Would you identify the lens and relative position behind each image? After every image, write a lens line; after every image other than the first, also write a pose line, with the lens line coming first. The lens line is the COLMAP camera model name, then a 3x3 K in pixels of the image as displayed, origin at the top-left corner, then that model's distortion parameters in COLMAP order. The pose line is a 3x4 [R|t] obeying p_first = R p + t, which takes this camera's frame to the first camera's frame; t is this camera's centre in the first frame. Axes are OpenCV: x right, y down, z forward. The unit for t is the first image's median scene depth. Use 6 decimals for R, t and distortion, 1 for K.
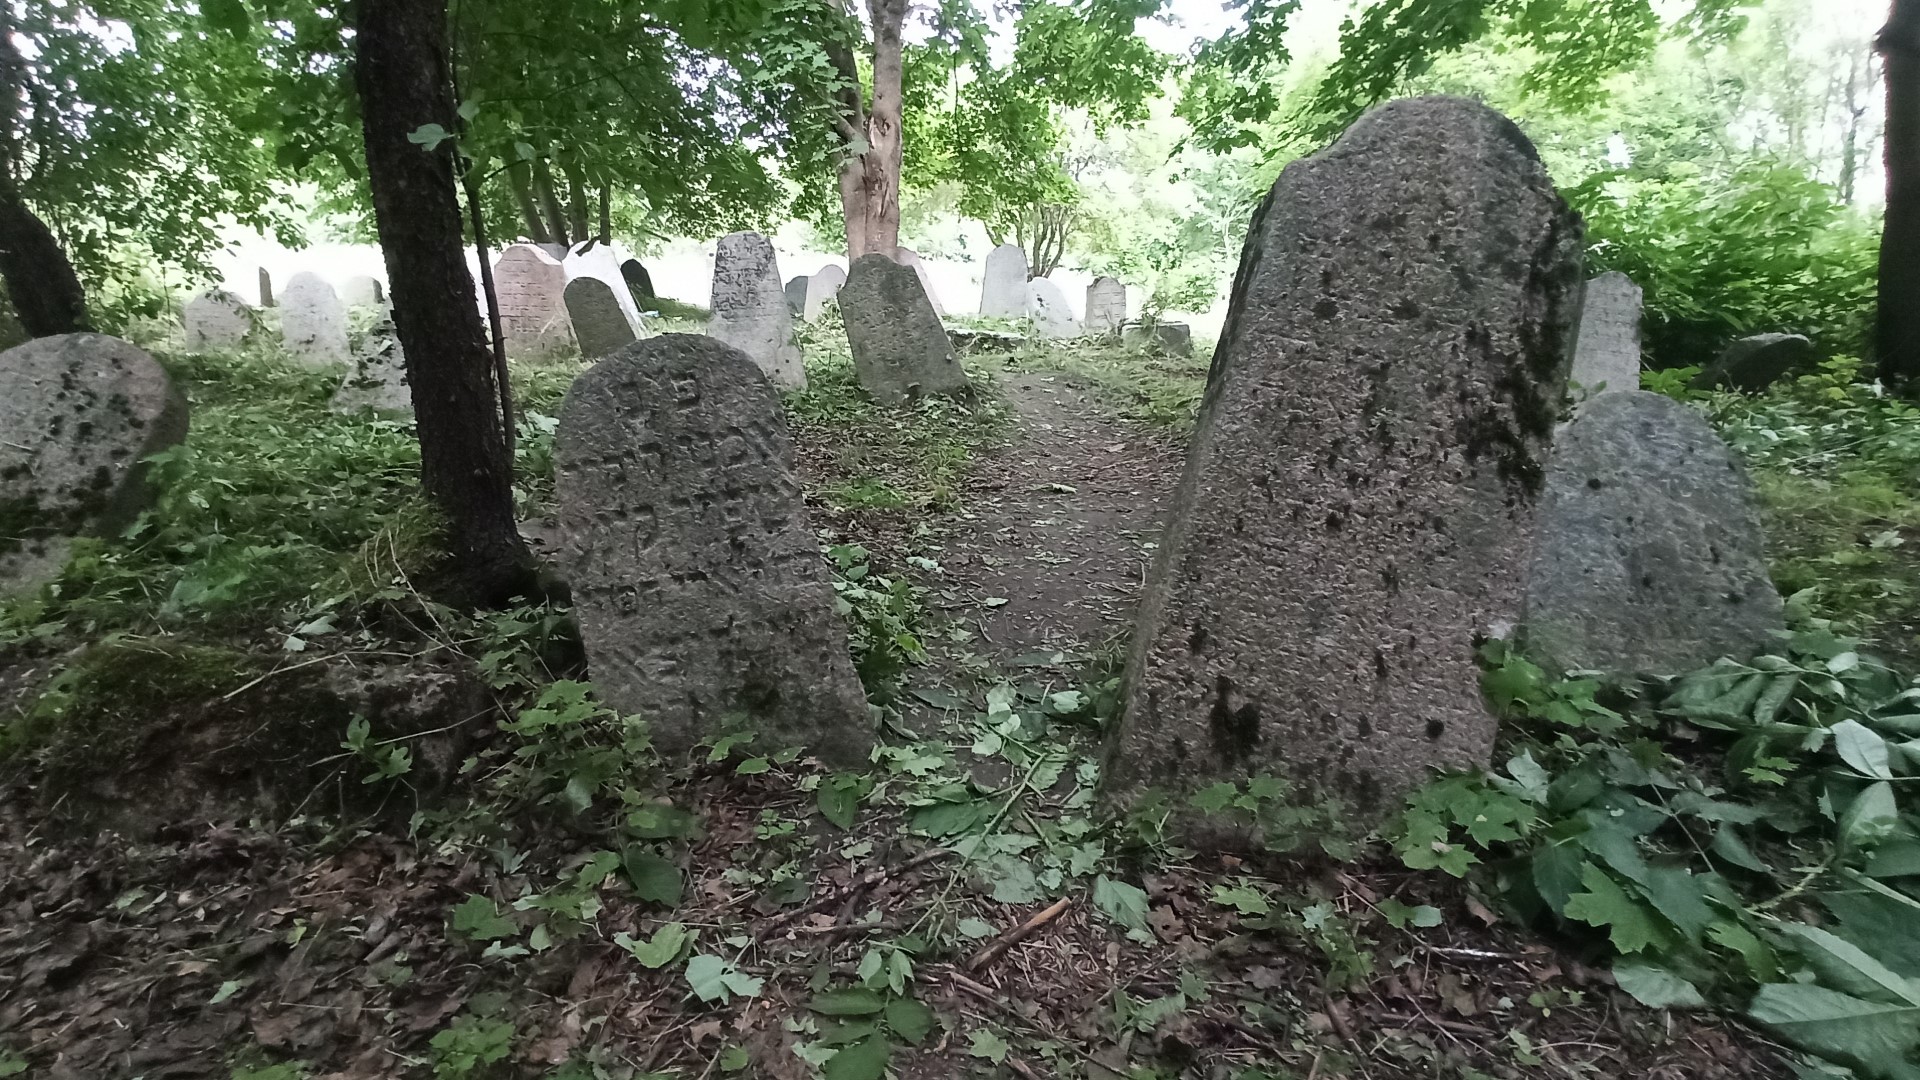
lens RADIAL K [[876.6, 0, 960.0], [0, 876.6, 540.0], [0, 0, 1]] dist [-0.066122, 0.037393]
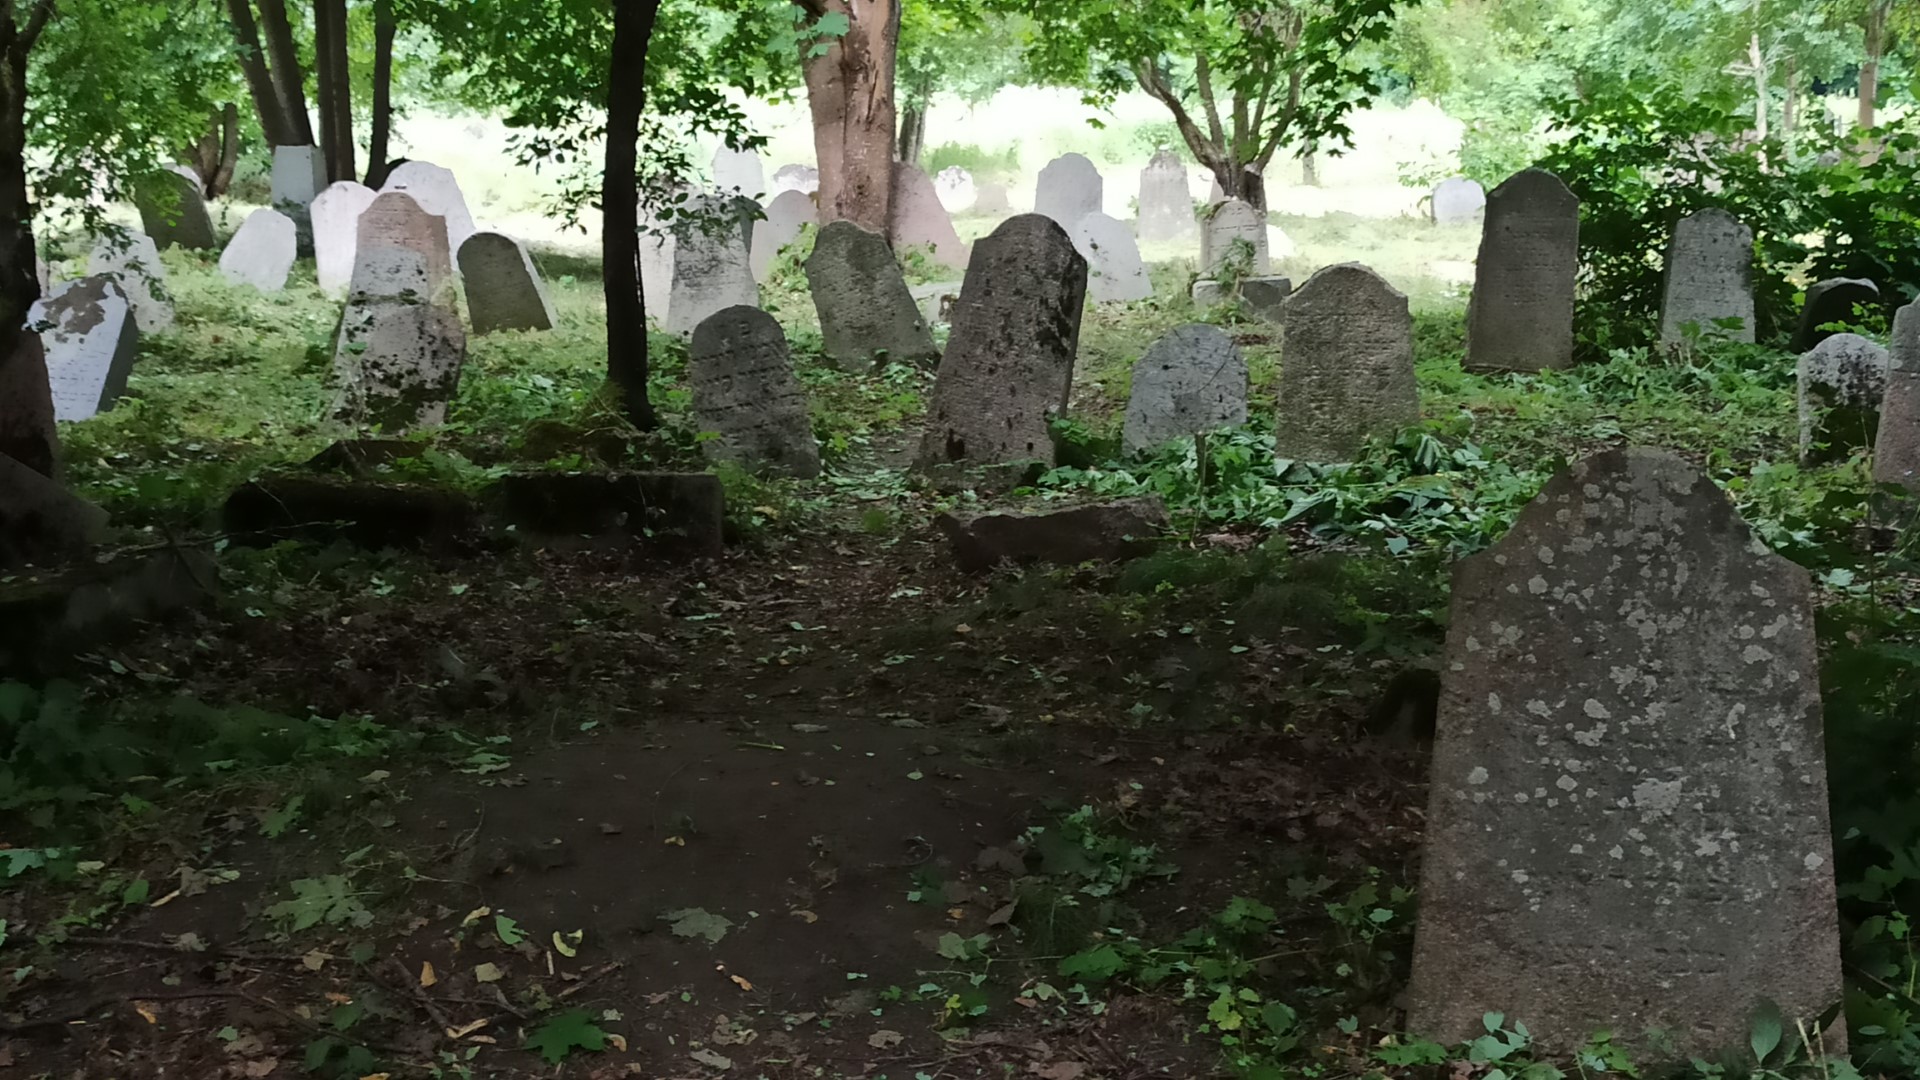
lens RADIAL K [[2981.0, 0, 982.5], [0, 2981.0, 537.4], [0, 0, 1]] dist [0.038328, -0.080972]
pose [[0.997369, -0.008311, -0.072015, 0.831629], [-0.002396, 0.989085, -0.147327, 1.446119], [0.072453, 0.147111, 0.986463, -6.274123]]
